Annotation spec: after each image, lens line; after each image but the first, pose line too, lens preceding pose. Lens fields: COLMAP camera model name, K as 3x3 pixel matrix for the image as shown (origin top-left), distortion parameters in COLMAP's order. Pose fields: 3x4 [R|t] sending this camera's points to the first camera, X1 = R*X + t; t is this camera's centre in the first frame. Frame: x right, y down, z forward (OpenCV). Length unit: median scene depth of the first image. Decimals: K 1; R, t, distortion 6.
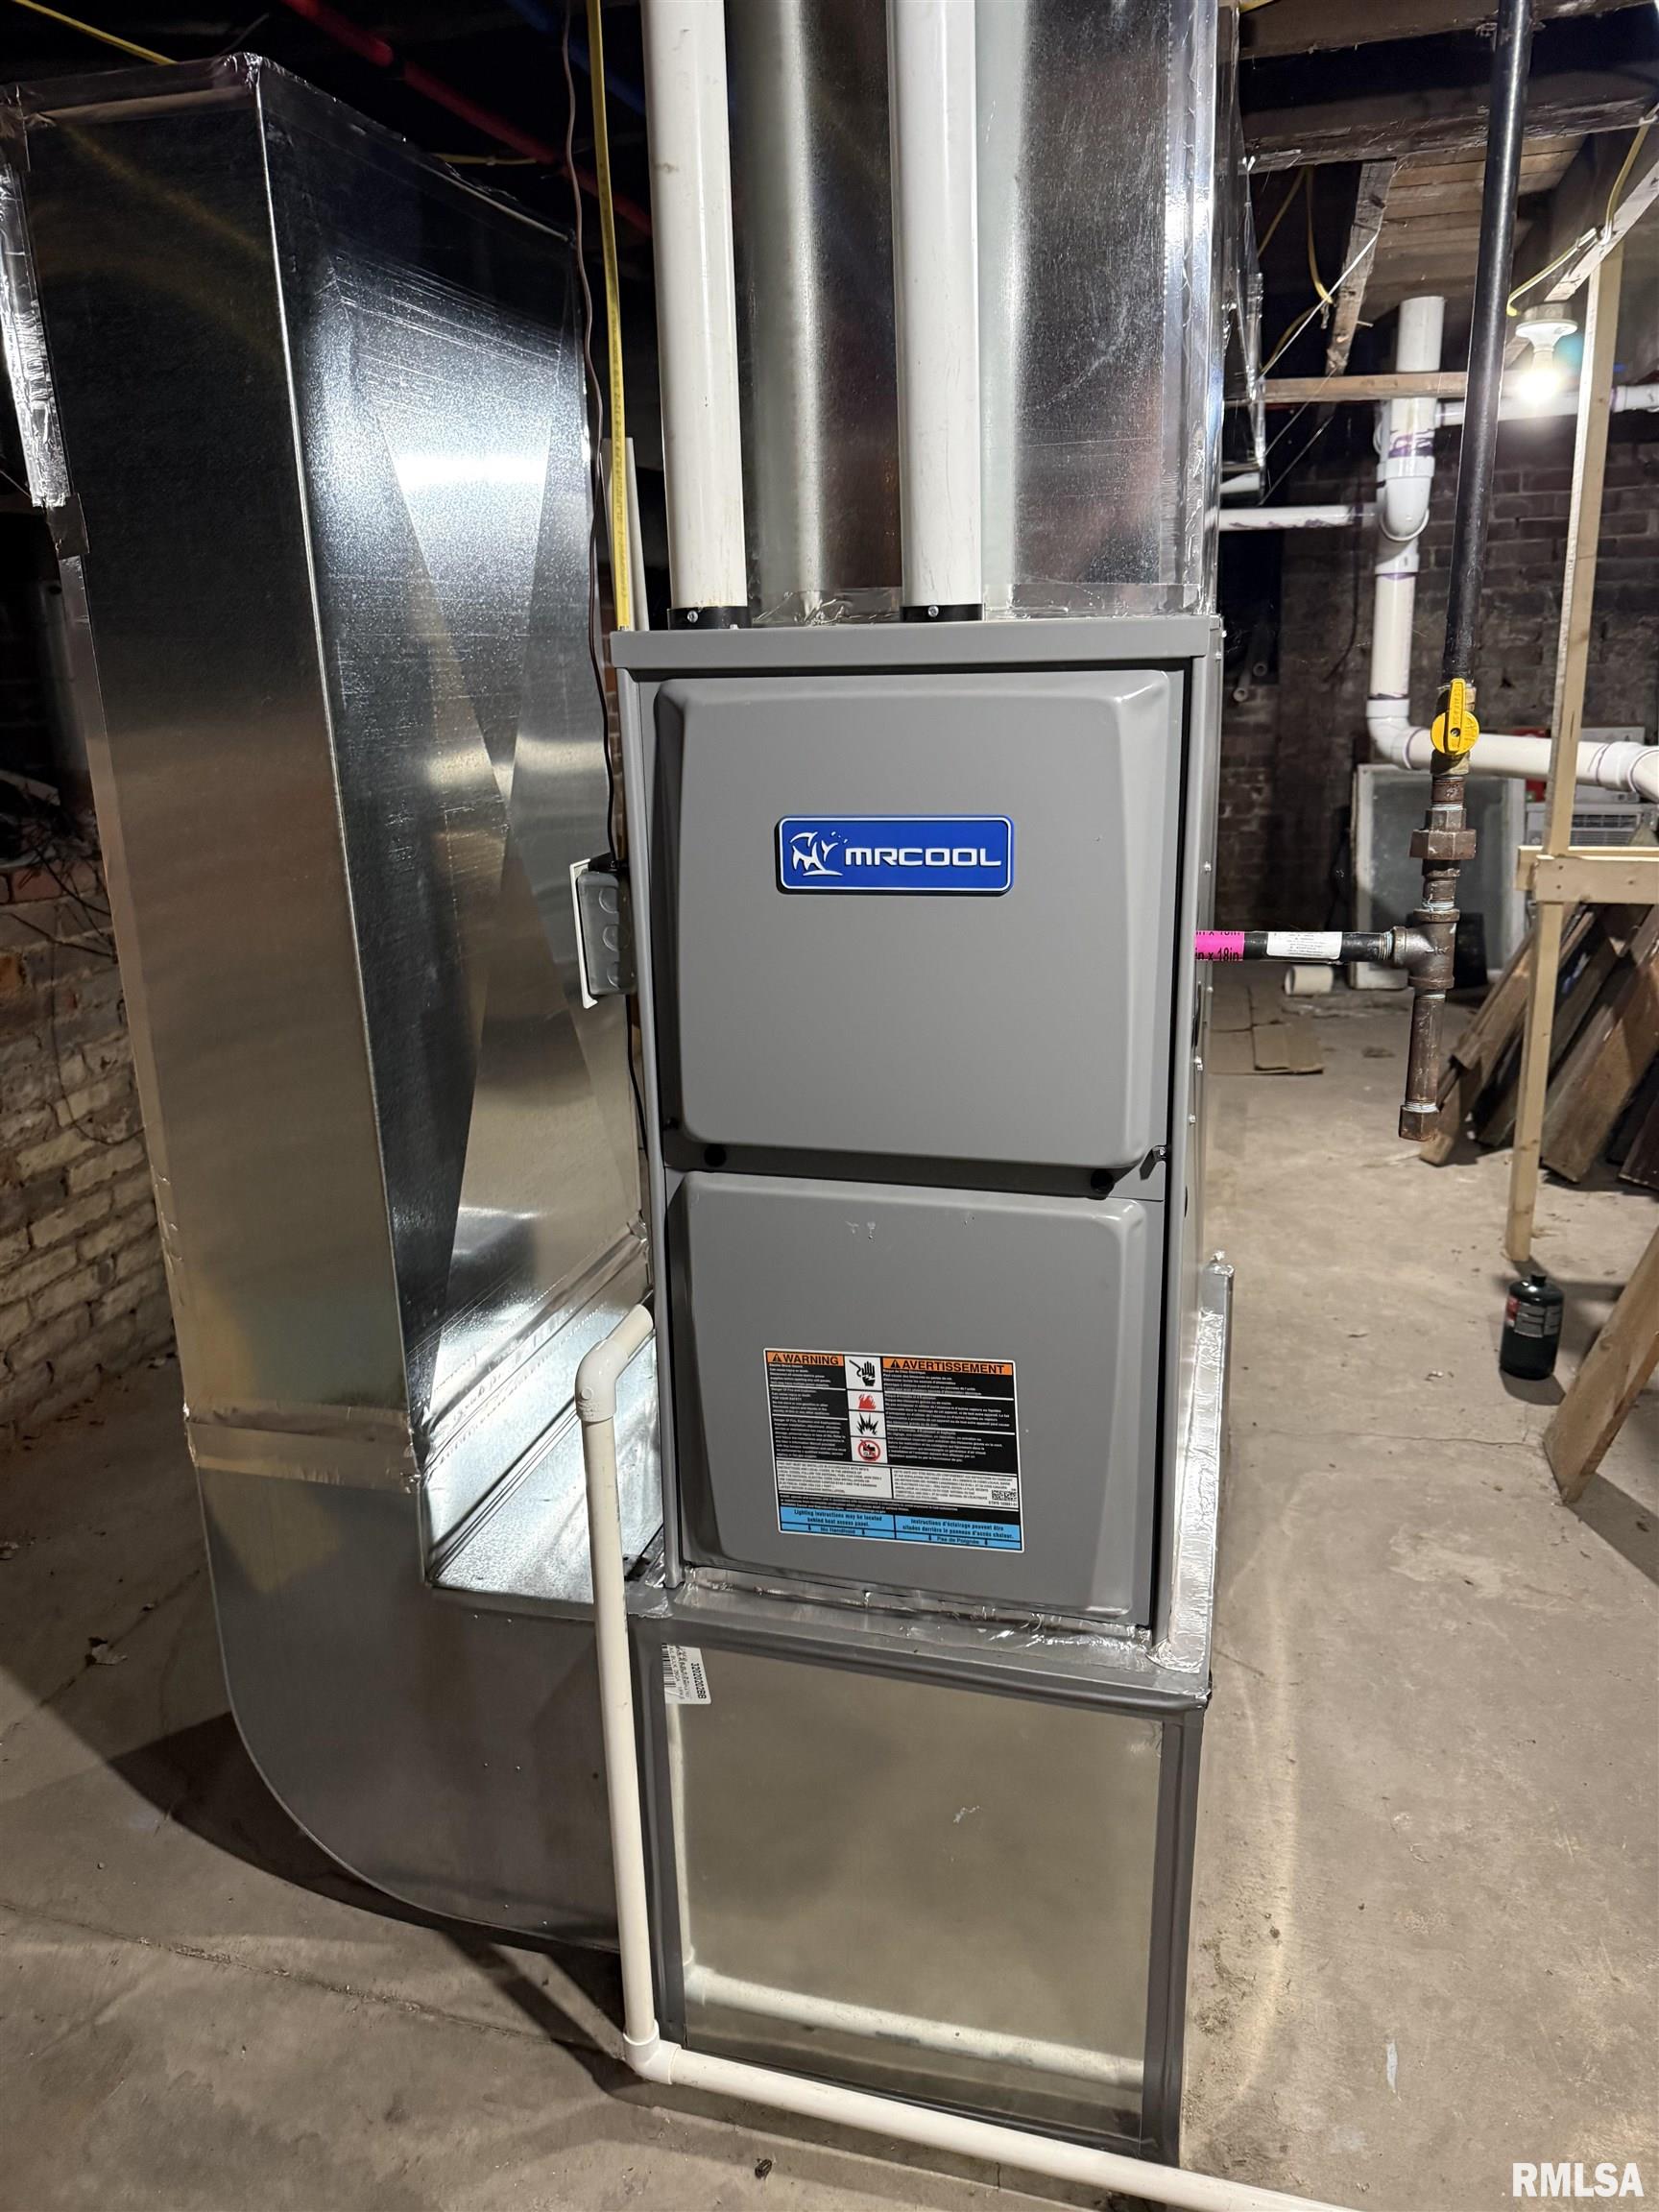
lens RADIAL K [[1578.8, 0, 829.5], [0, 1578.8, 1106.0], [0, 0, 1]] dist [0.062648, -0.089287]
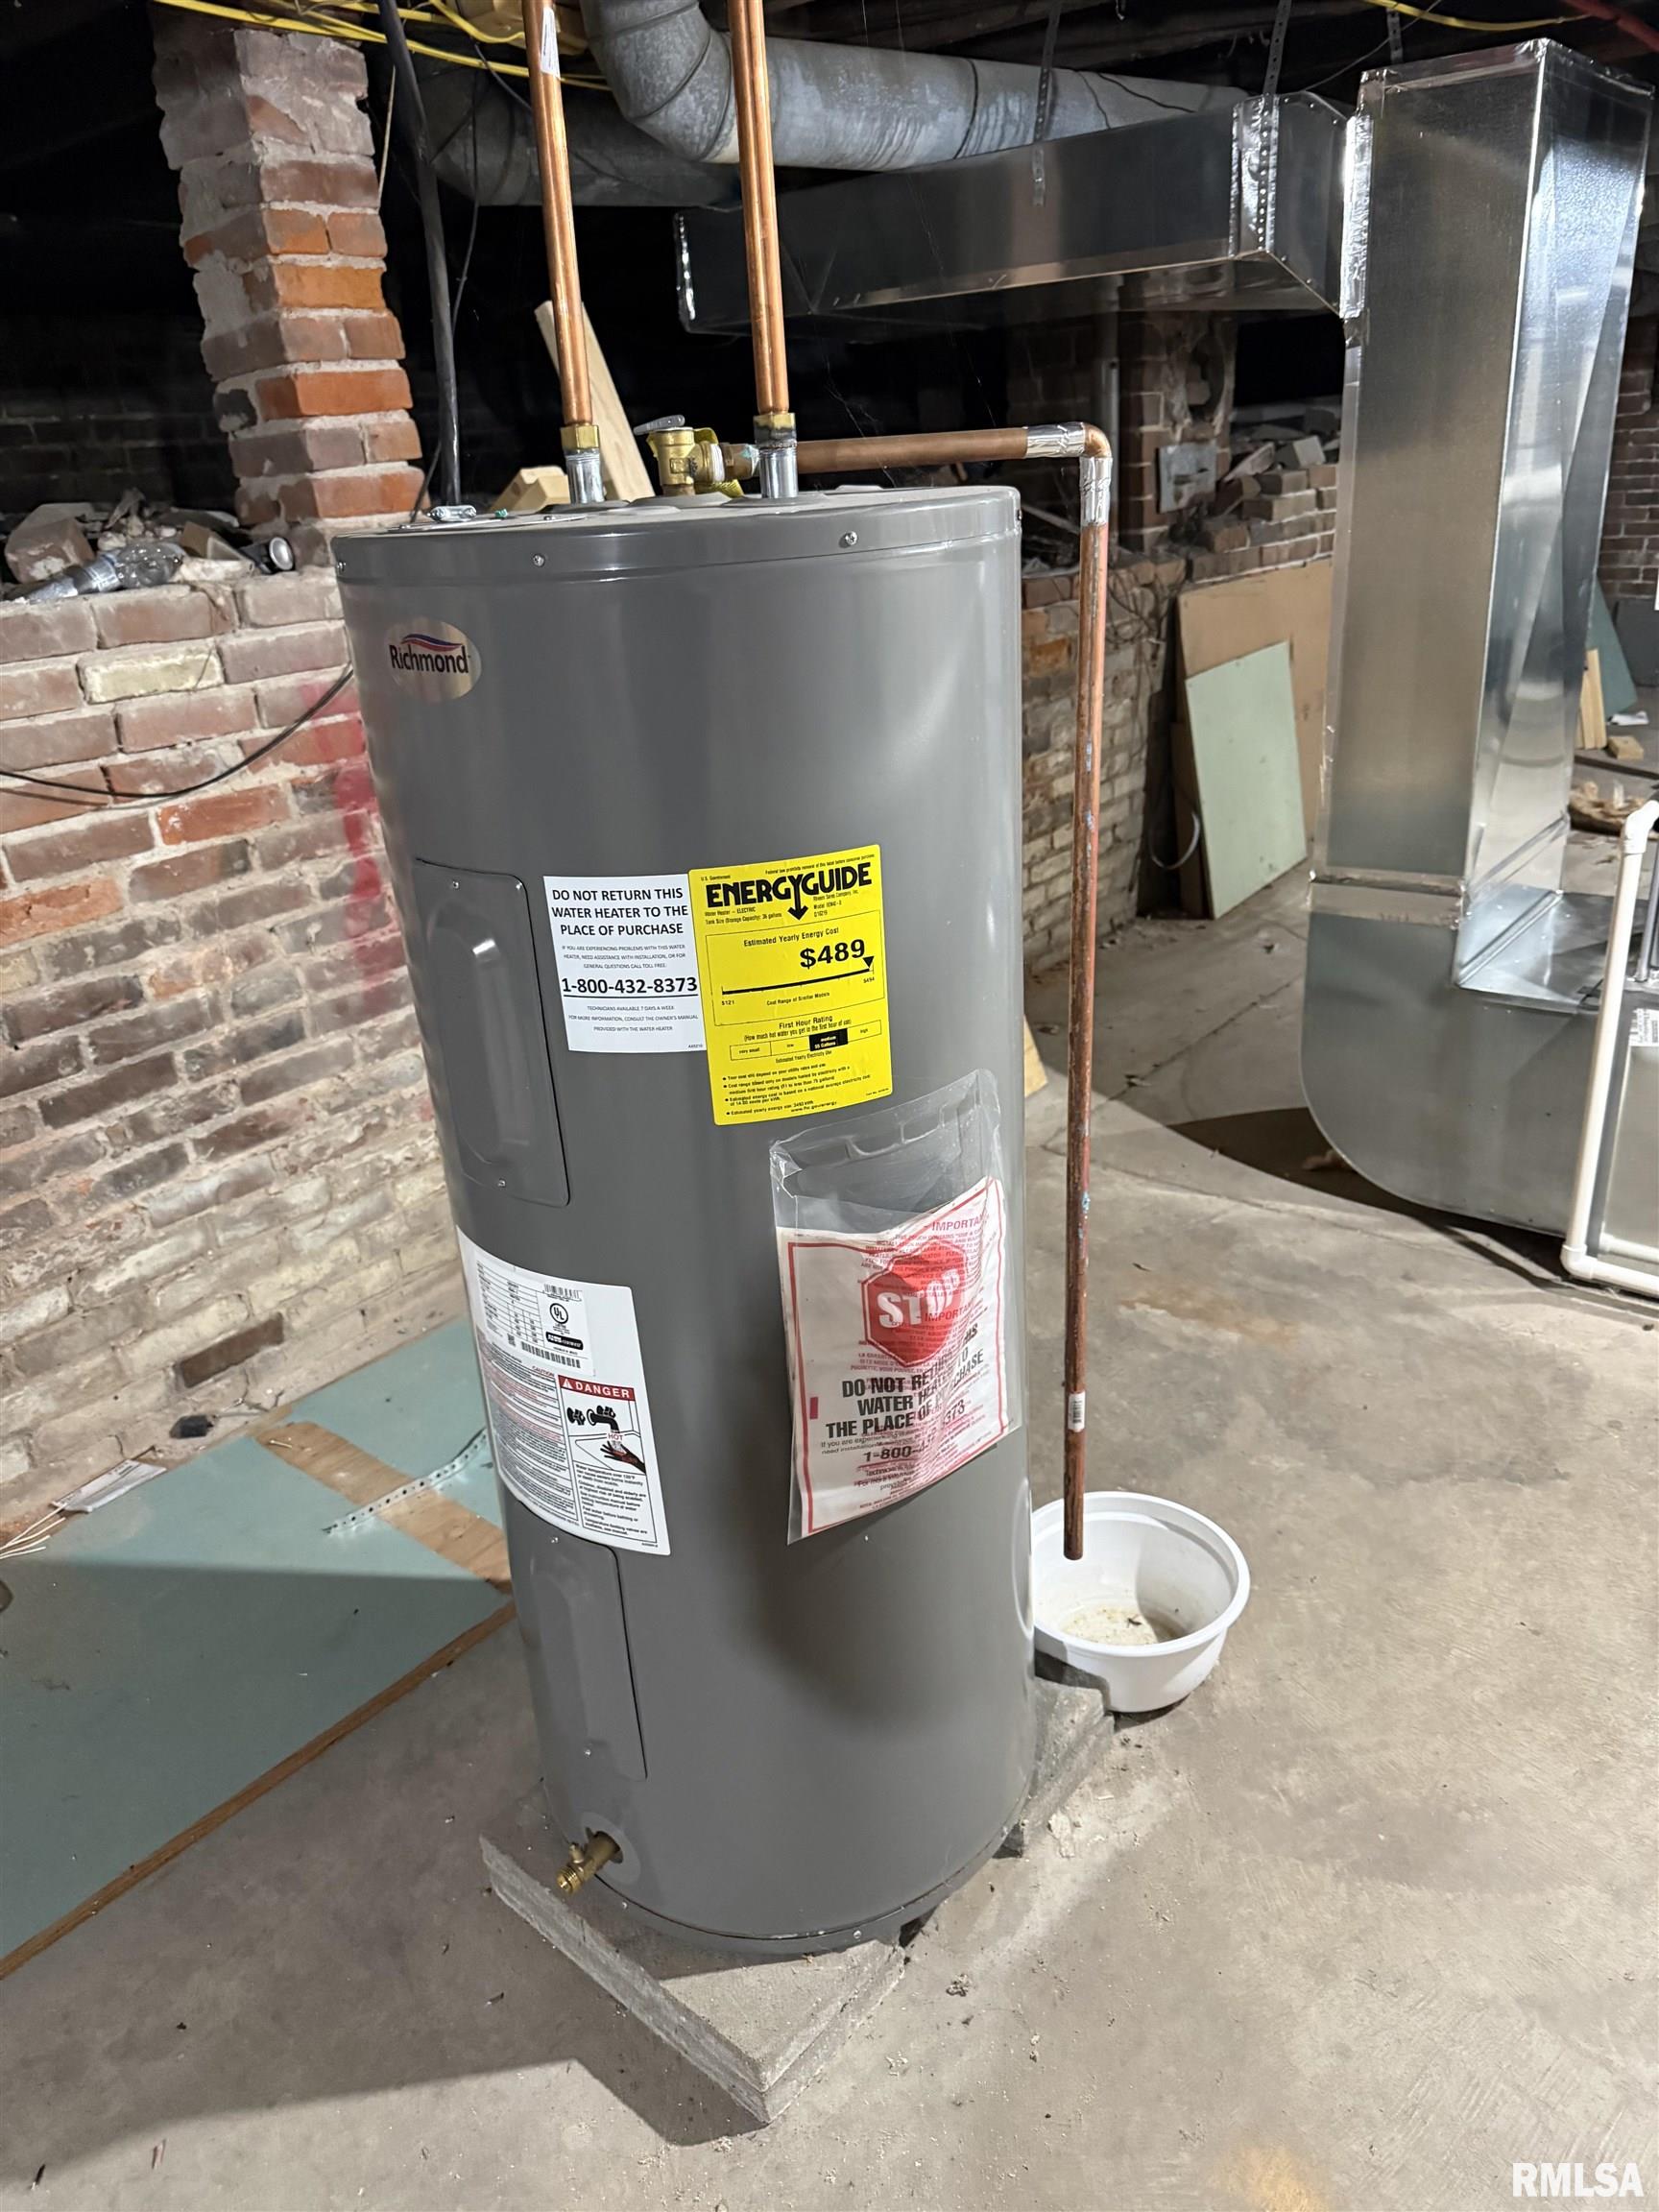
lens RADIAL K [[1578.8, 0, 829.5], [0, 1578.8, 1106.0], [0, 0, 1]] dist [0.062648, -0.089287]
pose [[0.921093, 0.121765, -0.369813, -0.214790], [-0.070550, 0.986312, 0.149033, 0.211106], [0.382898, -0.111183, 0.917076, -0.758762]]
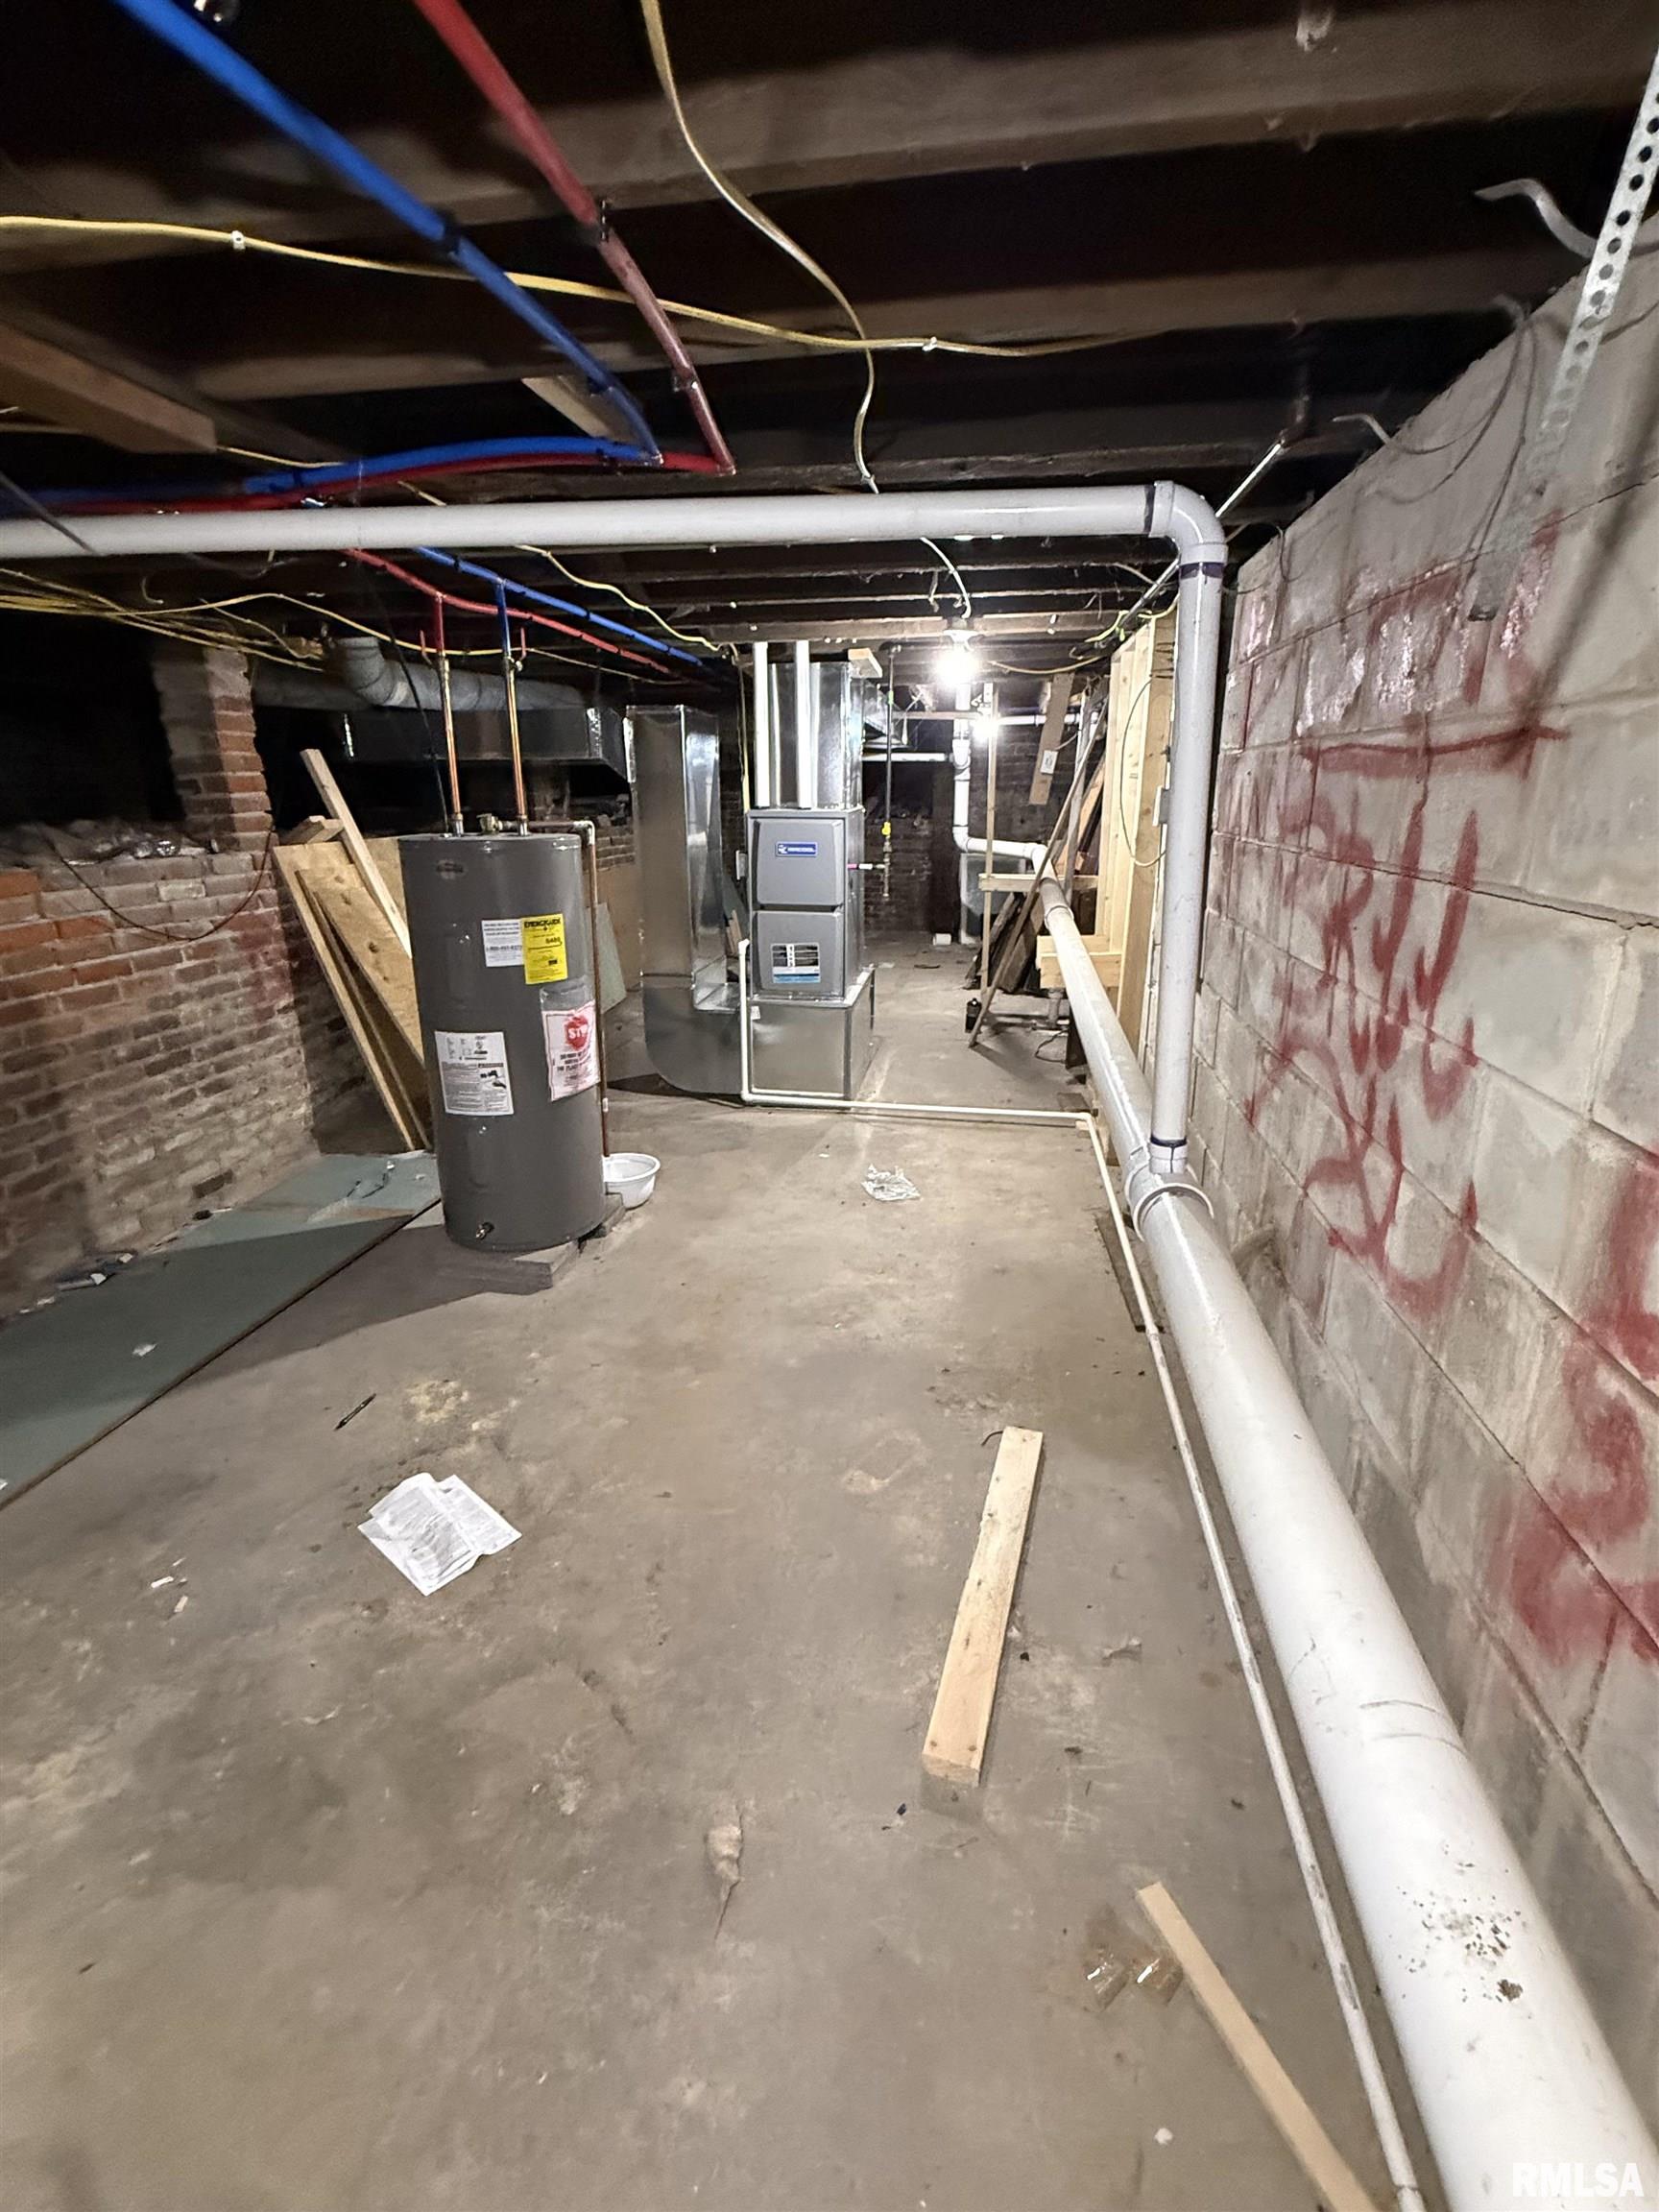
lens RADIAL K [[1001.7, 0, 829.5], [0, 1001.7, 1106.0], [0, 0, 1]] dist [0.000365, 0.000147]
pose [[0.993340, -0.008987, 0.114871, -0.192448], [0.005909, 0.999615, 0.027110, 0.487711], [-0.115070, -0.026251, 0.993010, -1.925162]]
